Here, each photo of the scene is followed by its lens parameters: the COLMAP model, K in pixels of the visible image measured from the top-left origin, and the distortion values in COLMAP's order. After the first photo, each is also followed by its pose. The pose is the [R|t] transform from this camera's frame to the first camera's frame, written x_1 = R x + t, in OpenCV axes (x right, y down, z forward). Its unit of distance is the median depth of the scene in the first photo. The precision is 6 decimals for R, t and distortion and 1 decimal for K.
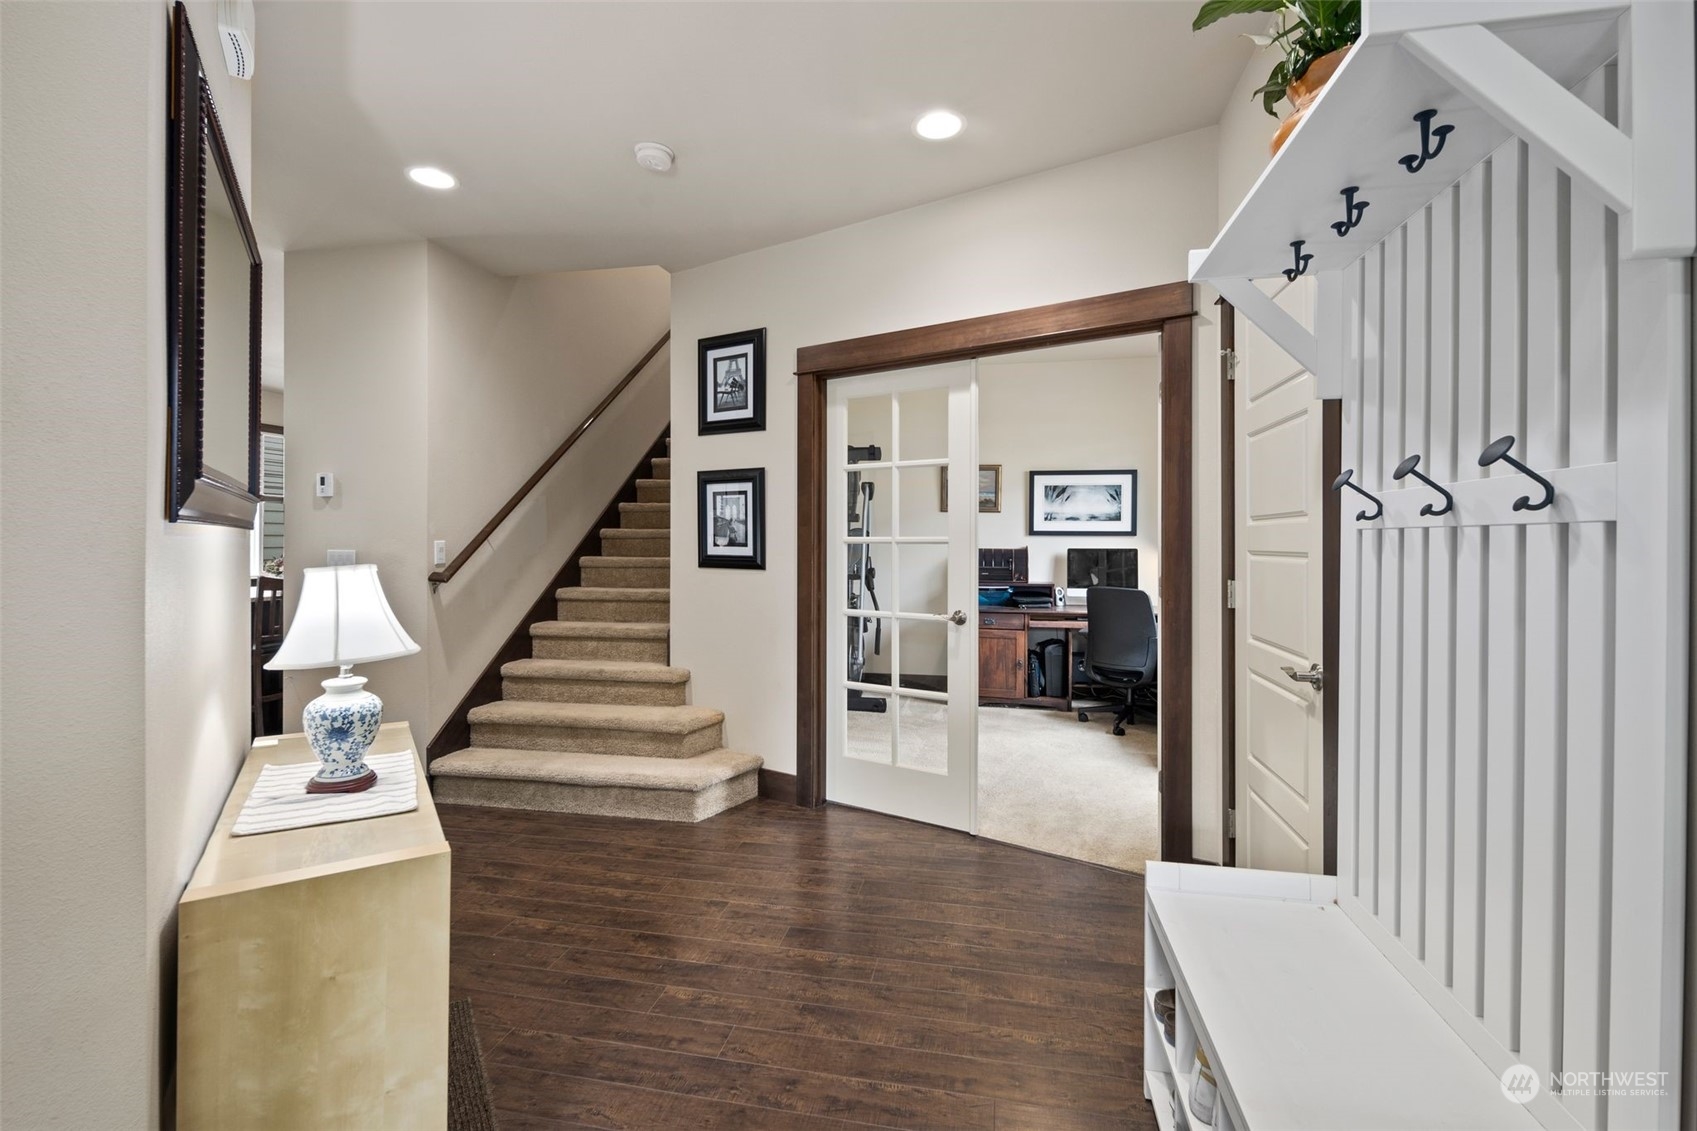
lens RADIAL K [[761.2, 0, 846.4], [0, 761.2, 549.1], [0, 0, 1]] dist [-0.000849, -0.000012]
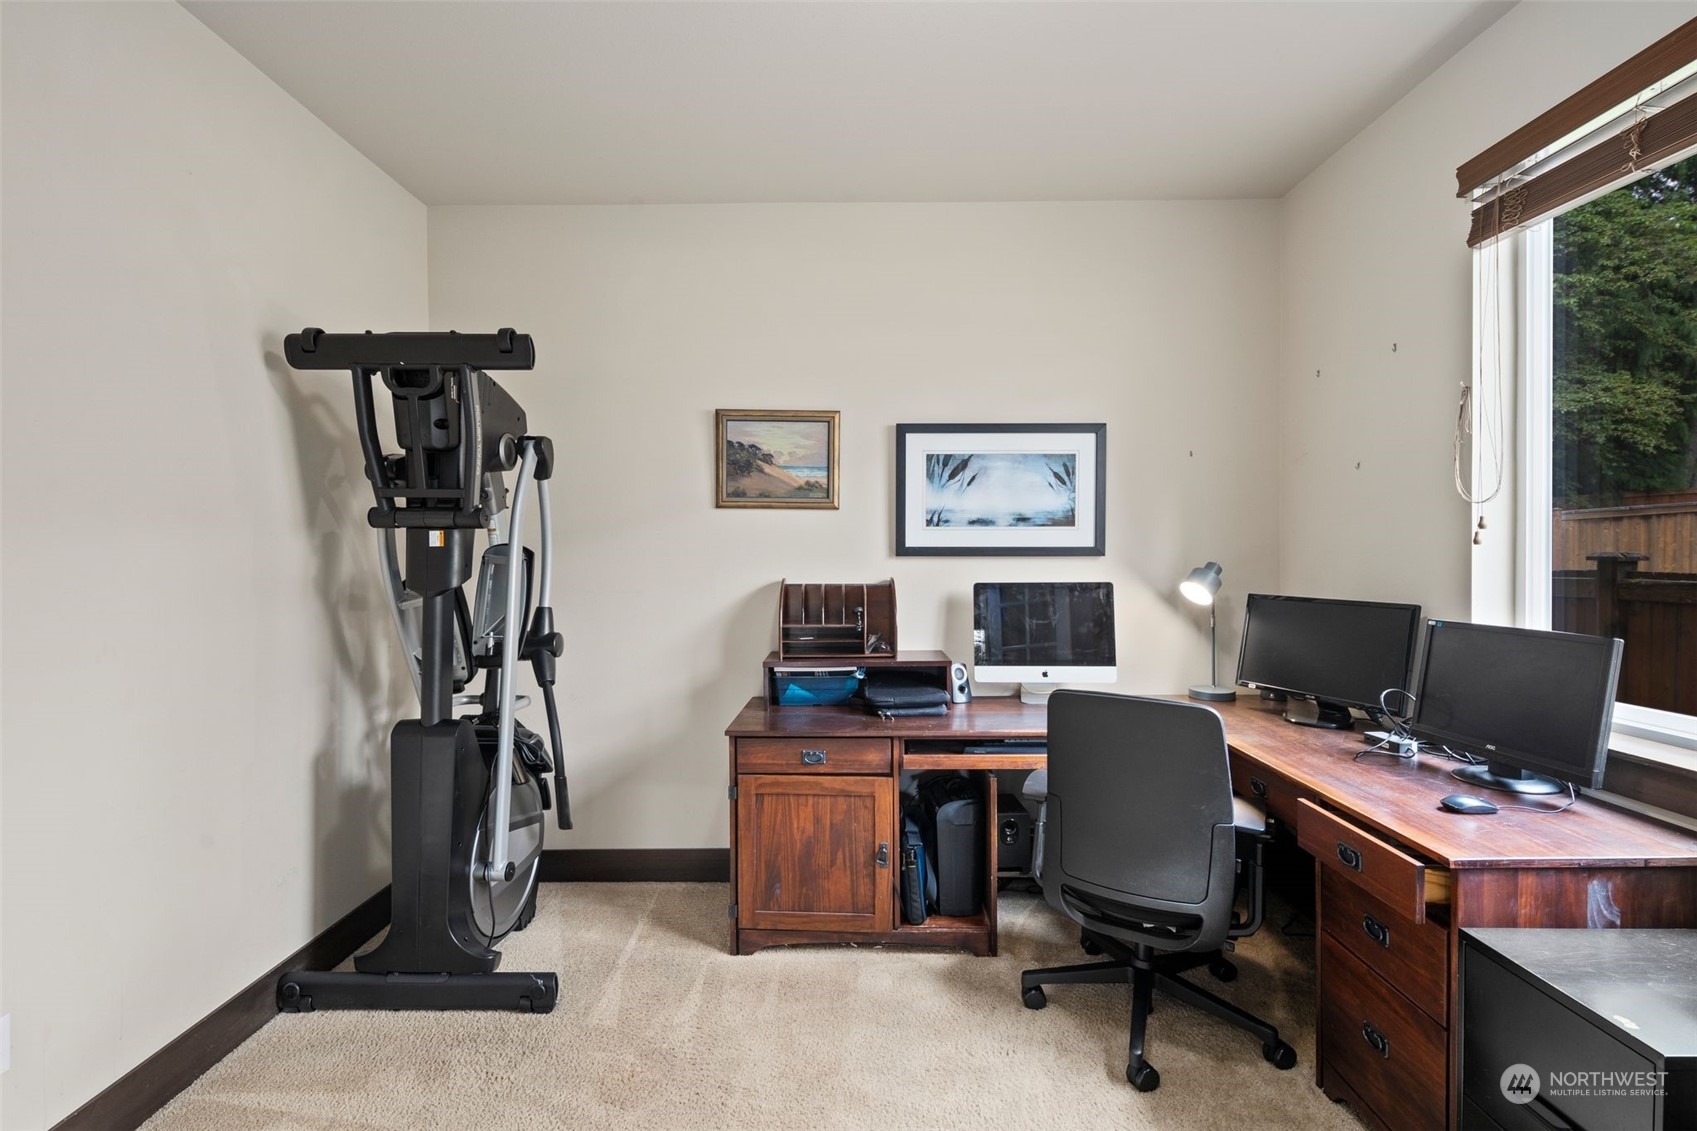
lens RADIAL K [[761.2, 0, 847.0], [0, 761.2, 562.1], [0, 0, 1]] dist [-0.000849, -0.000012]
pose [[0.981063, -0.009250, 0.193469, 0.117234], [0.009609, 0.999953, -0.000916, -0.014442], [-0.193452, 0.002757, 0.981106, 0.539448]]
